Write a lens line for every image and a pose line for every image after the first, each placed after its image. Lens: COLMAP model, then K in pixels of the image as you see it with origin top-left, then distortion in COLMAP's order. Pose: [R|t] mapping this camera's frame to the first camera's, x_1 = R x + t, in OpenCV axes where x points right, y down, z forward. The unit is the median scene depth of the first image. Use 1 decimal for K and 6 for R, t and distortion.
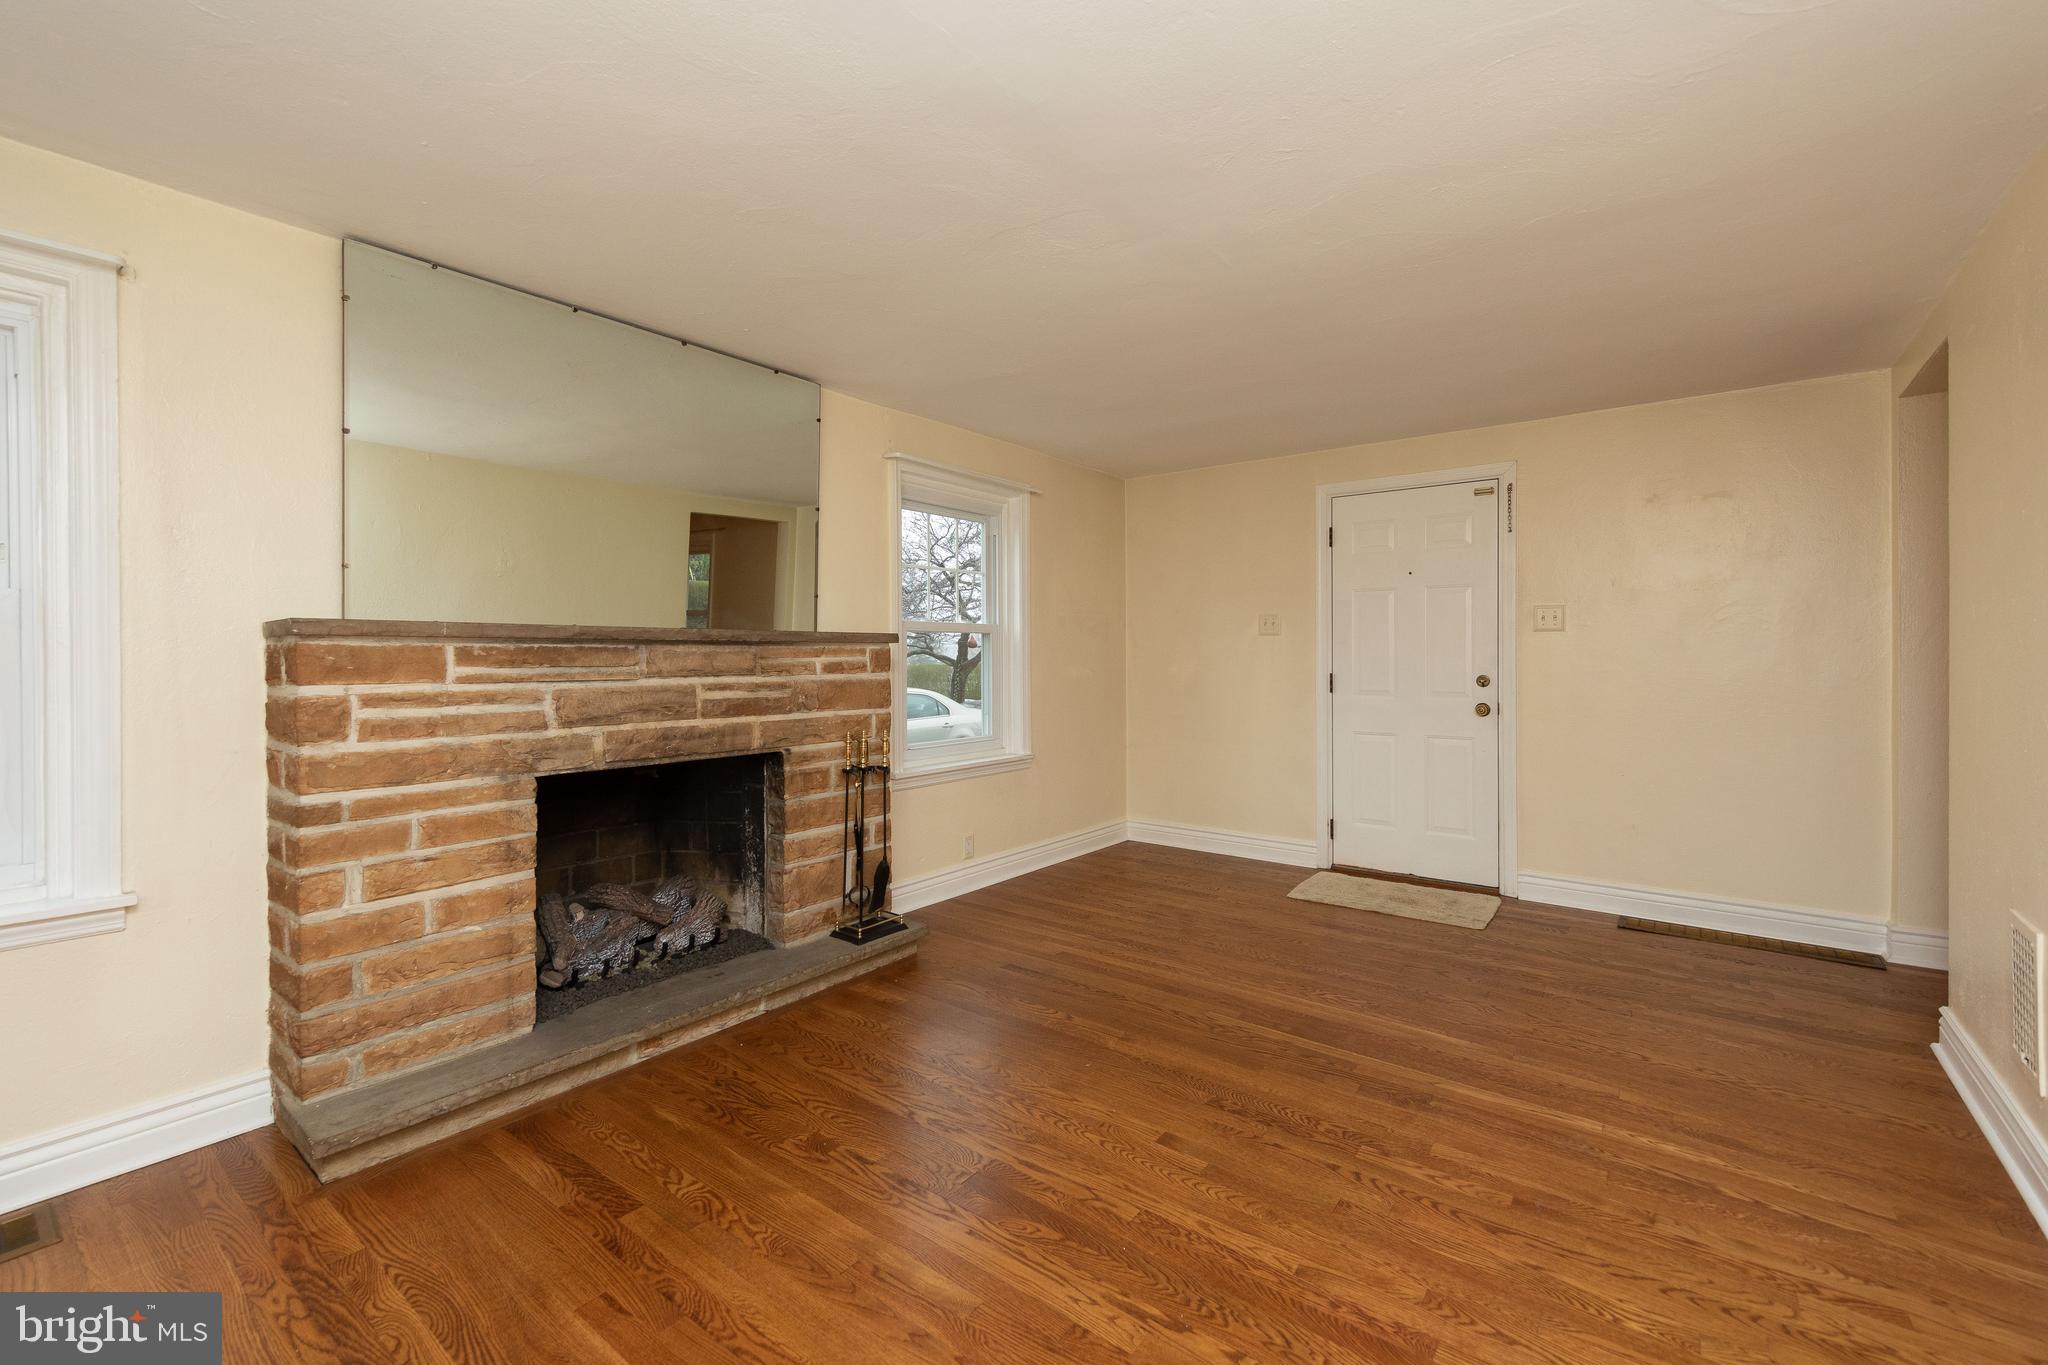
lens RADIAL K [[881.0, 0, 1018.3], [0, 881.0, 661.3], [0, 0, 1]] dist [0.013060, -0.002544]
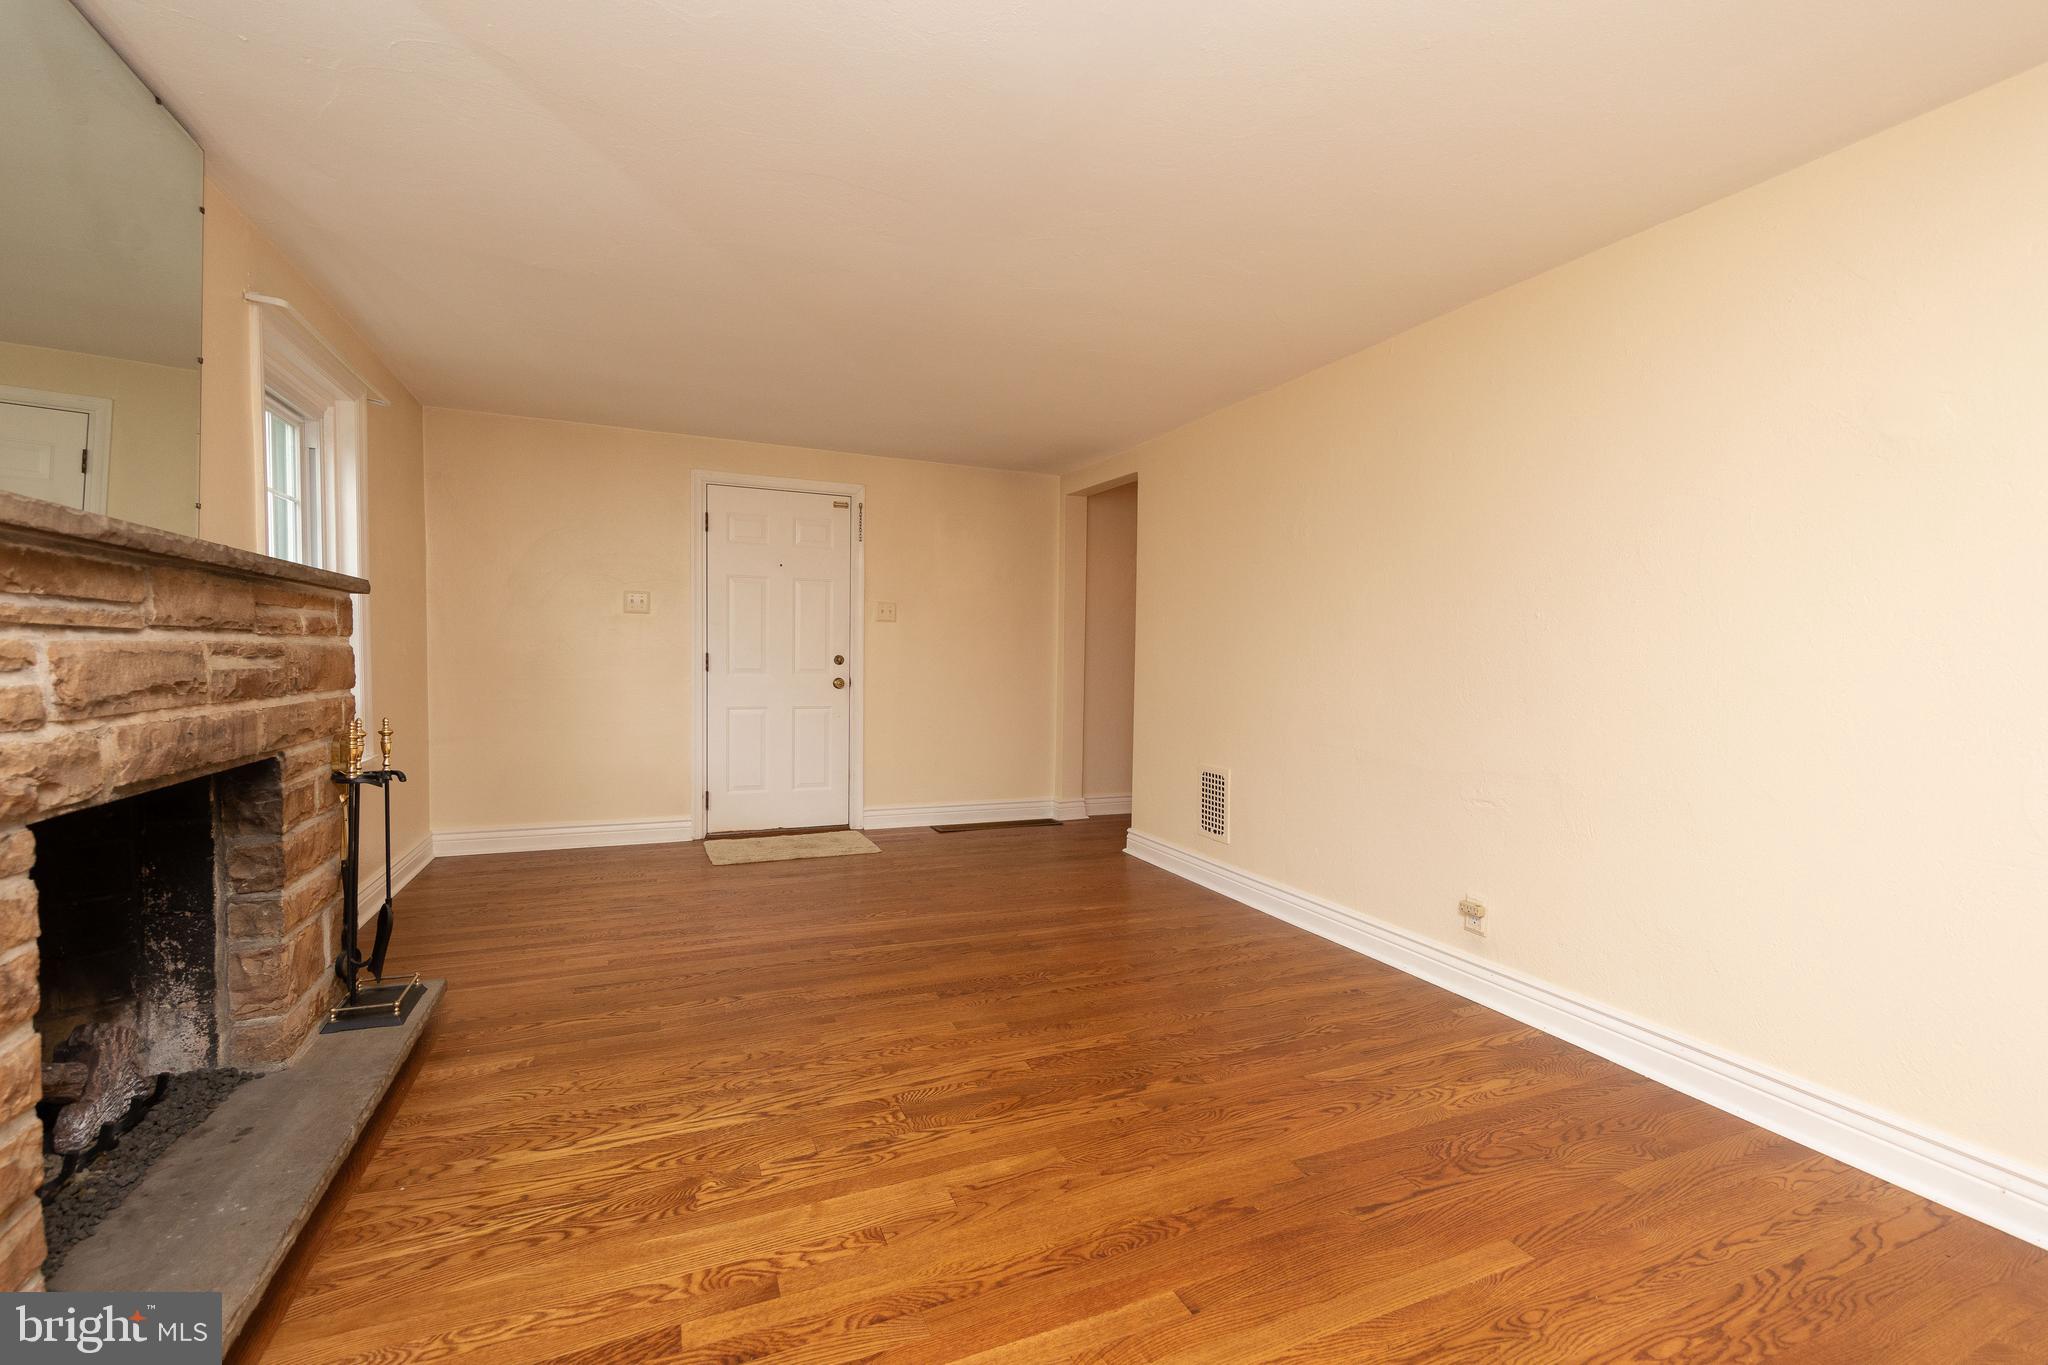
lens RADIAL K [[881.0, 0, 1021.2], [0, 881.0, 695.2], [0, 0, 1]] dist [0.013060, -0.002544]
pose [[0.483225, -0.027962, 0.875049, -0.563956], [-0.011259, 0.999209, 0.038146, 0.028805], [-0.875424, -0.028285, 0.482528, 0.241843]]
